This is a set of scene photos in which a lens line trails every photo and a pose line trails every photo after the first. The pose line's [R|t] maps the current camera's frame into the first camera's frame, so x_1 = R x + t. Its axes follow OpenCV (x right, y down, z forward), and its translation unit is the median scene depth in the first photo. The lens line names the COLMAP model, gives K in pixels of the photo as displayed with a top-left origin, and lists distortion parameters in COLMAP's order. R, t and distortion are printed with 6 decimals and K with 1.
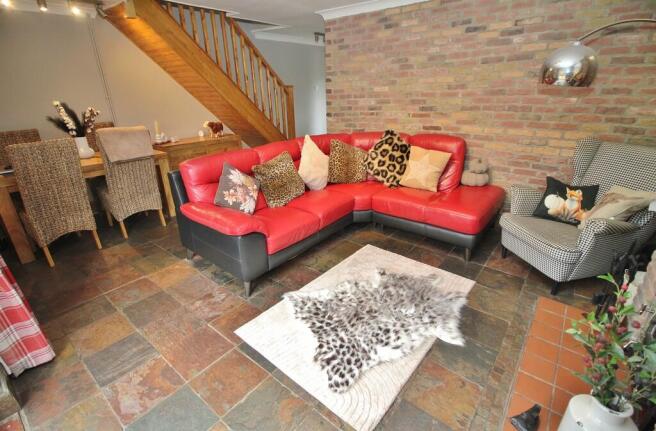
lens RADIAL K [[306.3, 0, 325.1], [0, 306.3, 214.0], [0, 0, 1]] dist [-0.007941, -0.009340]
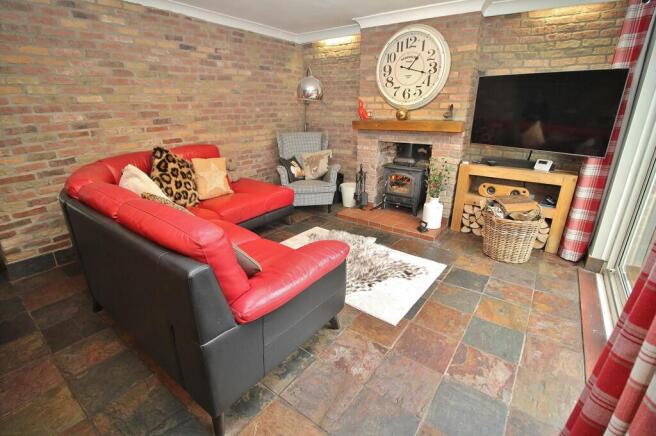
lens RADIAL K [[306.3, 0, 324.8], [0, 306.3, 216.9], [0, 0, 1]] dist [-0.007941, -0.009340]
pose [[-0.034475, -0.320373, 0.946664, -0.723019], [0.376014, 0.873470, 0.309296, -0.213209], [-0.925972, 0.366622, 0.090351, 0.627687]]
